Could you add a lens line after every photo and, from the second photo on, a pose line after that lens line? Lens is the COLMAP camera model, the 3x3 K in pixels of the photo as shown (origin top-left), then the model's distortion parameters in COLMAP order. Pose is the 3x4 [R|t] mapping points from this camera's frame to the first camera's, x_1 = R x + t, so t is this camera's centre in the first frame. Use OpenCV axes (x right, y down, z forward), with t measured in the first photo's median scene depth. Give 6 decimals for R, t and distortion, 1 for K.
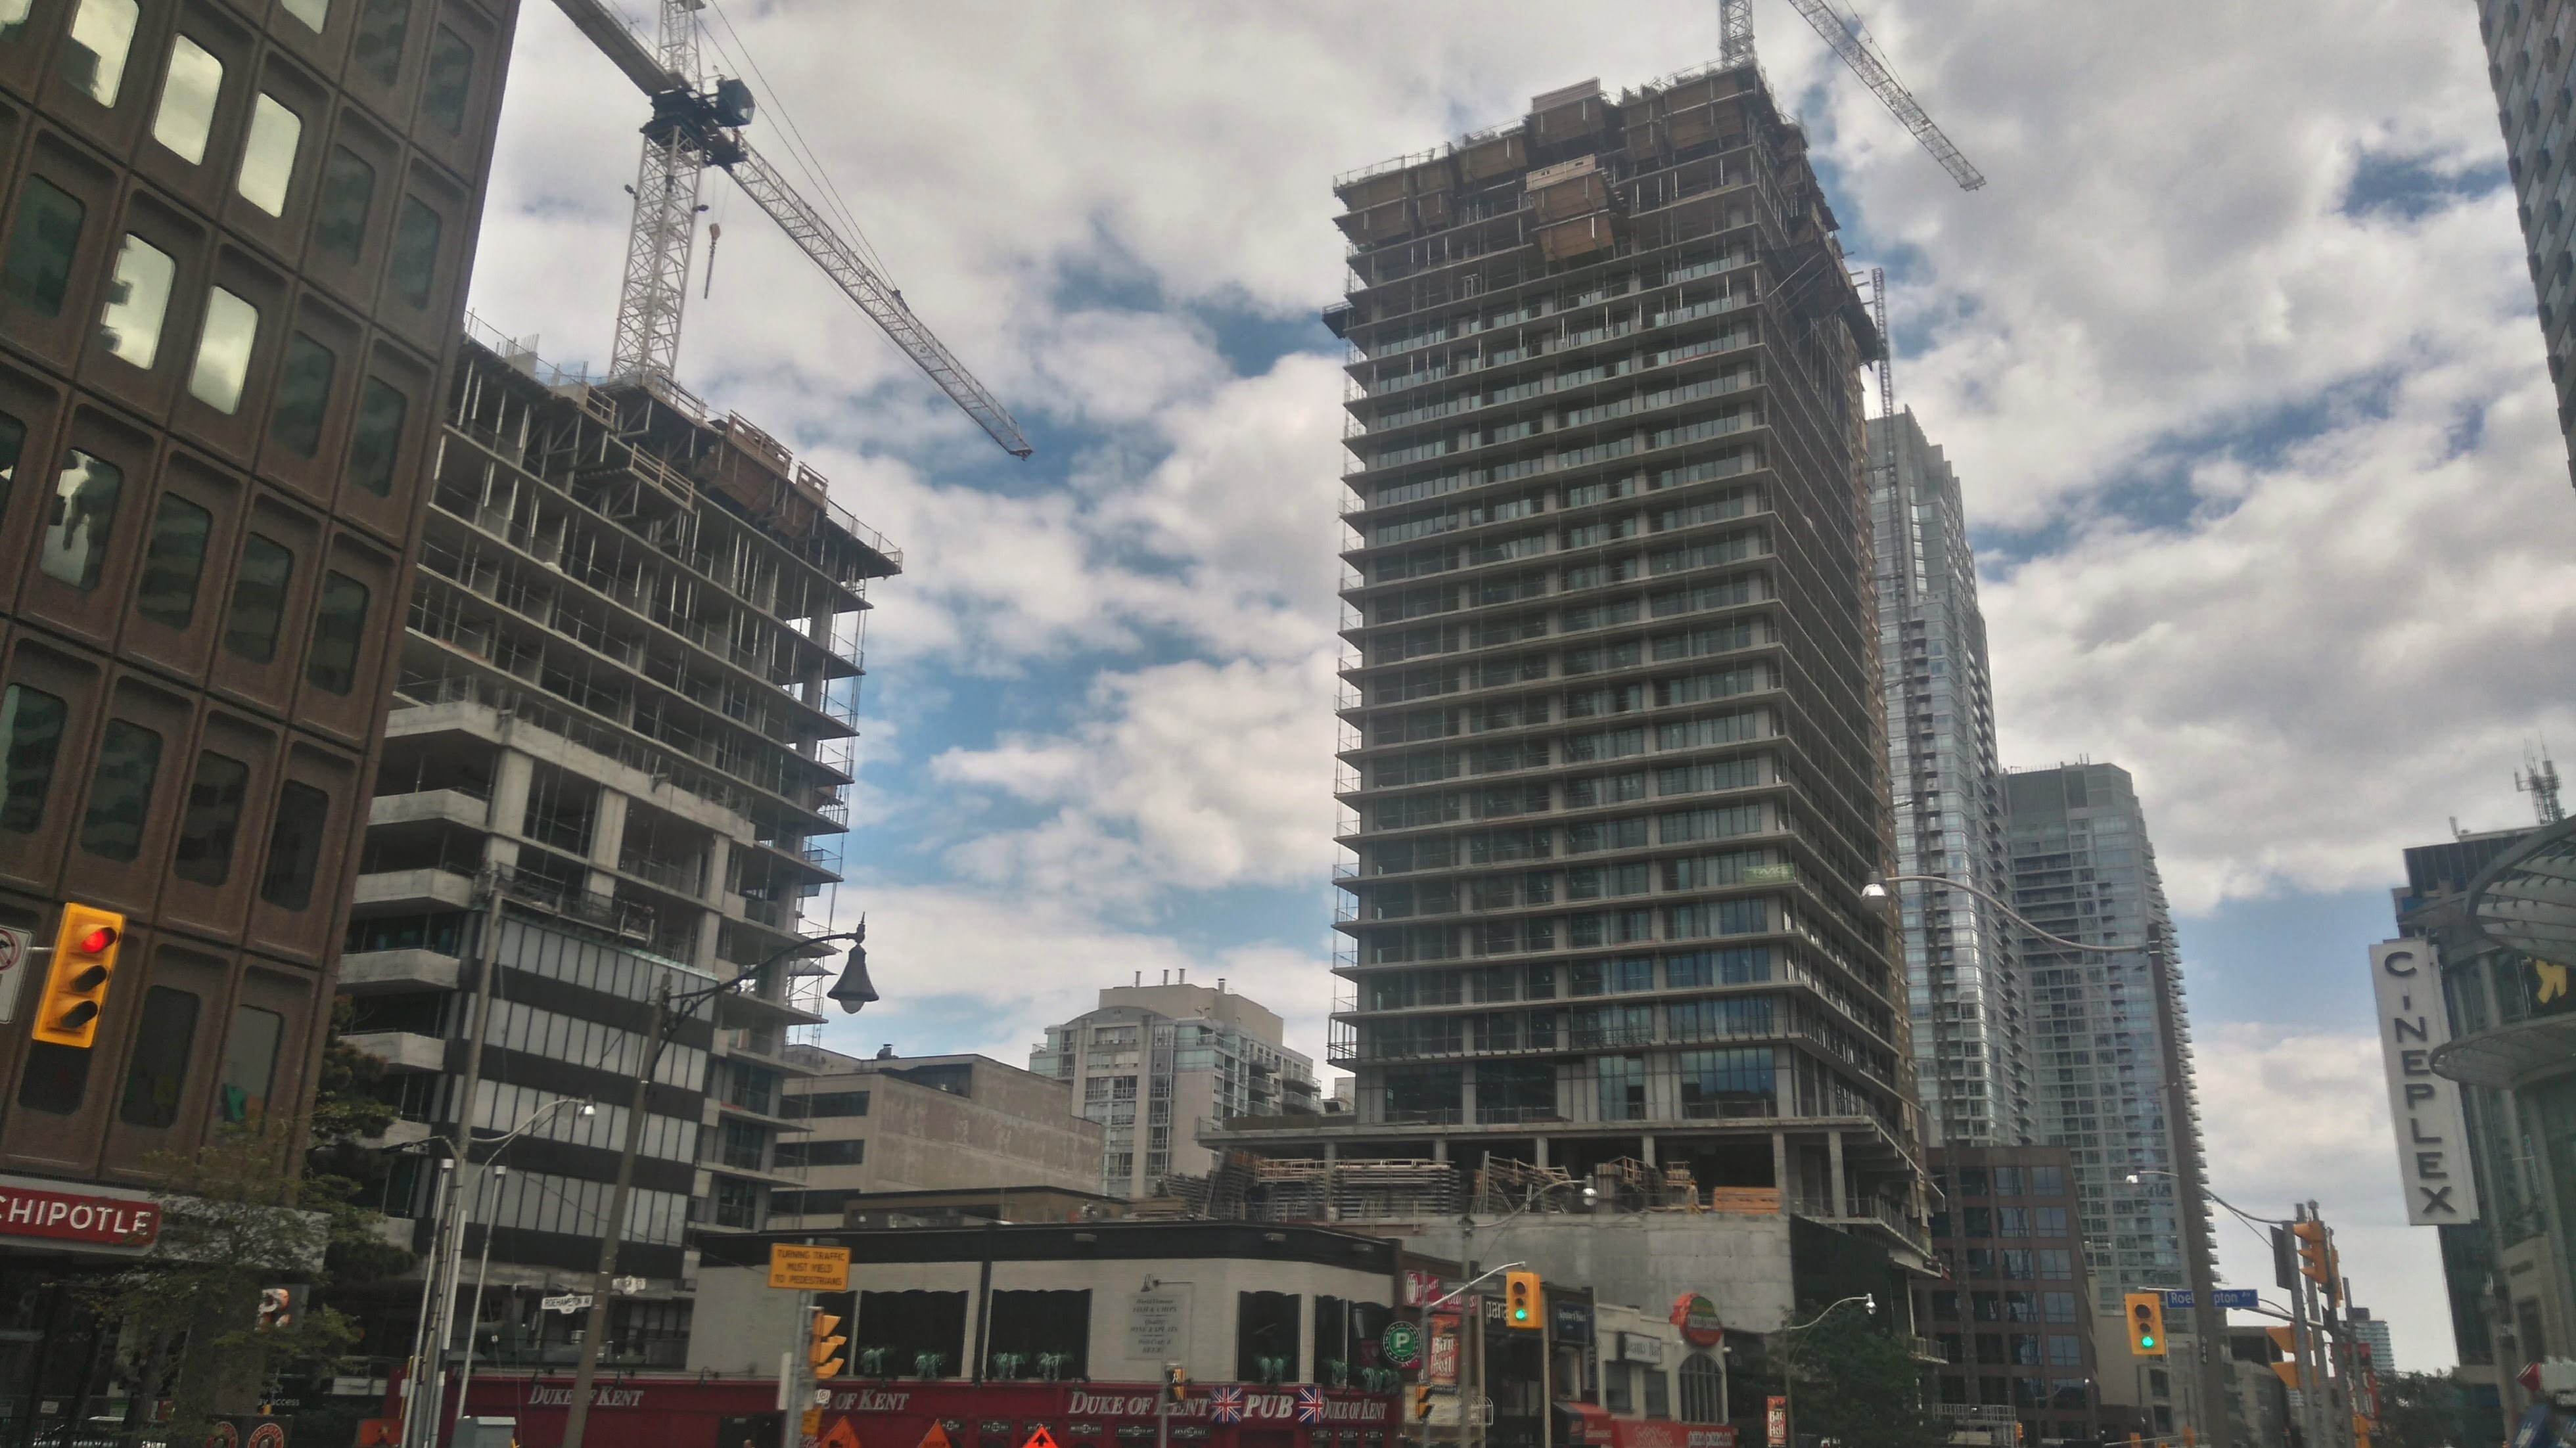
lens RADIAL K [[1991.4, 0, 1294.9], [0, 1991.4, 726.1], [0, 0, 1]] dist [0.144117, -0.220555]
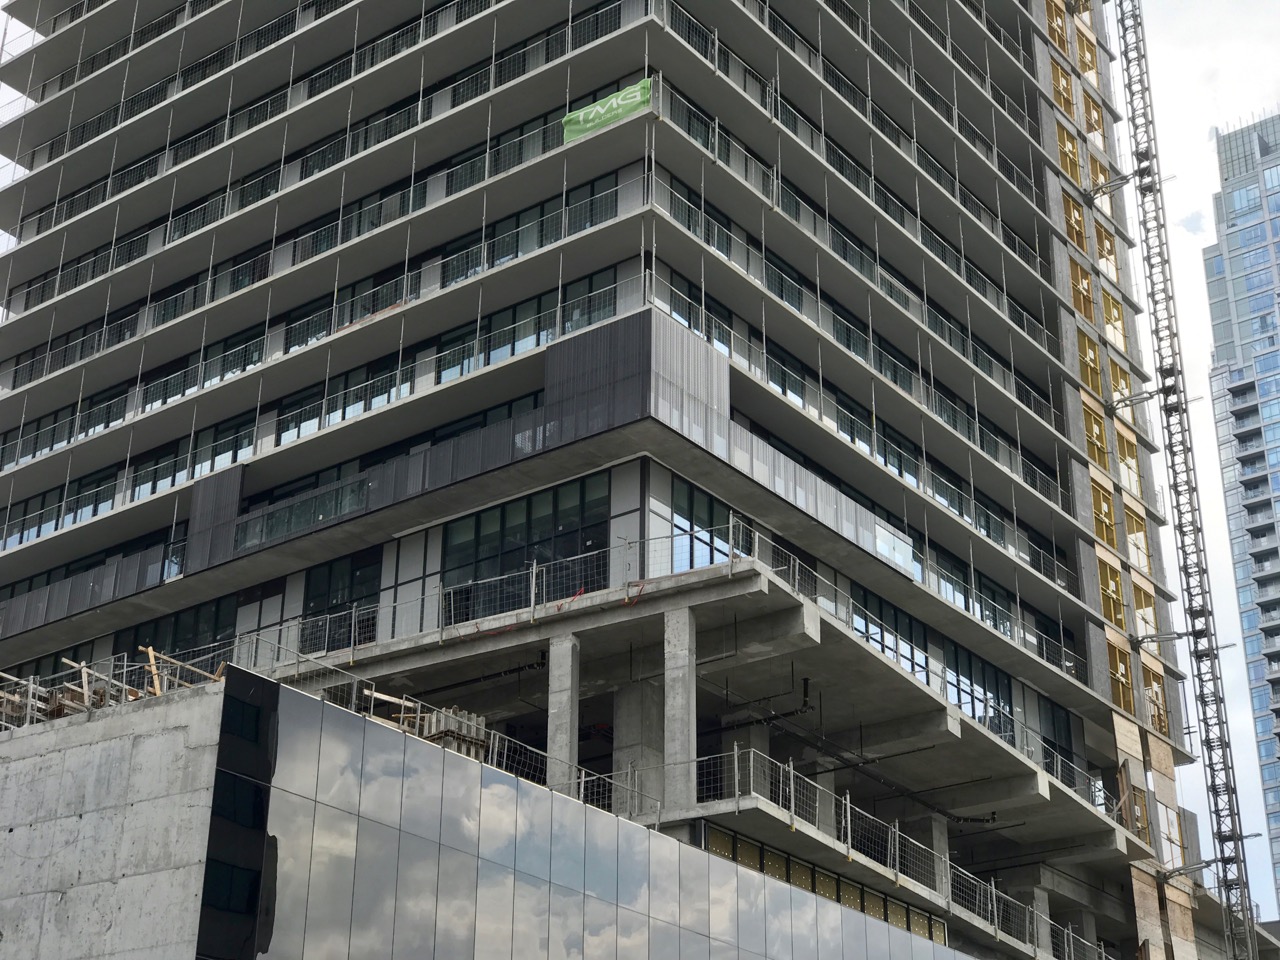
lens RADIAL K [[2095.8, 0, 631.3], [0, 2095.8, 476.6], [0, 0, 1]] dist [0.002227, 0.487209]
pose [[0.986160, -0.084668, -0.142546, 0.279137], [0.065735, 0.988980, -0.132652, 0.200646], [0.152207, 0.121446, 0.980859, 0.512715]]
